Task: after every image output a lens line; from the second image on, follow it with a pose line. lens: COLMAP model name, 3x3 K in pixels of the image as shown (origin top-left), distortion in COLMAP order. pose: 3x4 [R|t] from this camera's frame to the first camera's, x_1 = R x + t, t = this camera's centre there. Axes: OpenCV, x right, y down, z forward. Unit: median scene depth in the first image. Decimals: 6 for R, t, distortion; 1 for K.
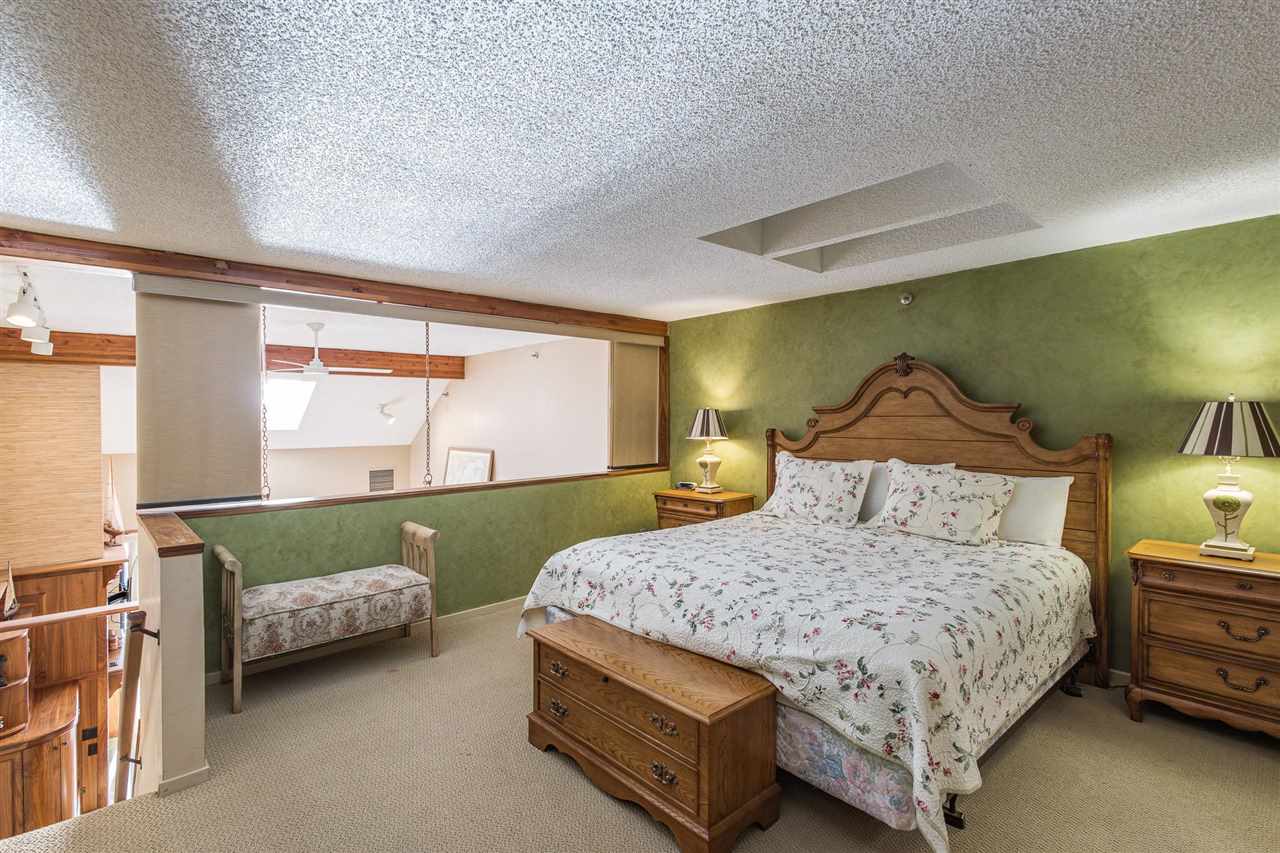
lens RADIAL K [[602.0, 0, 632.8], [0, 602.0, 425.0], [0, 0, 1]] dist [0.010189, -0.000936]
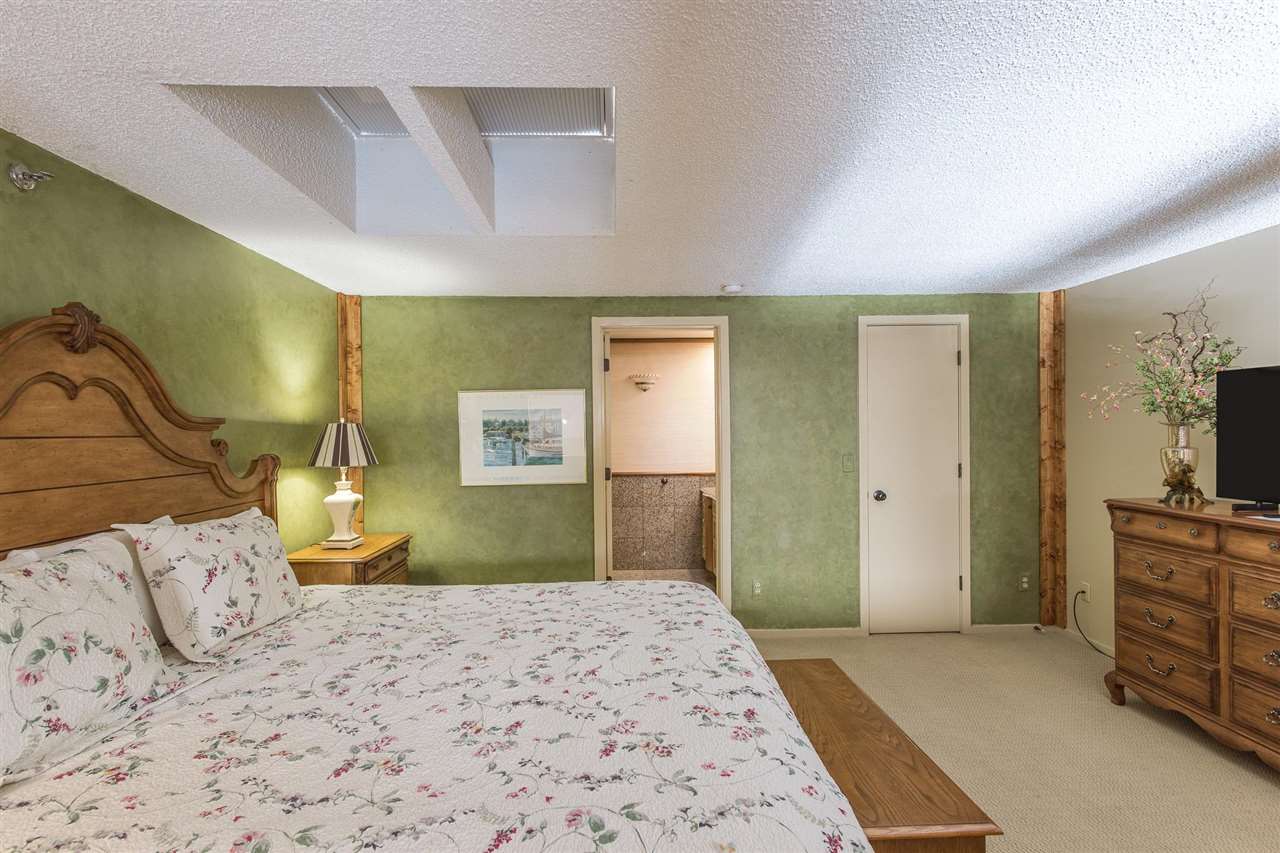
lens RADIAL K [[598.6, 0, 633.4], [0, 598.6, 435.3], [0, 0, 1]] dist [0.002691, 0.000155]
pose [[-0.764856, 0.007207, 0.644161, -0.214048], [0.022970, 0.999607, 0.016090, -0.015630], [-0.643792, 0.027102, -0.764720, 1.242383]]
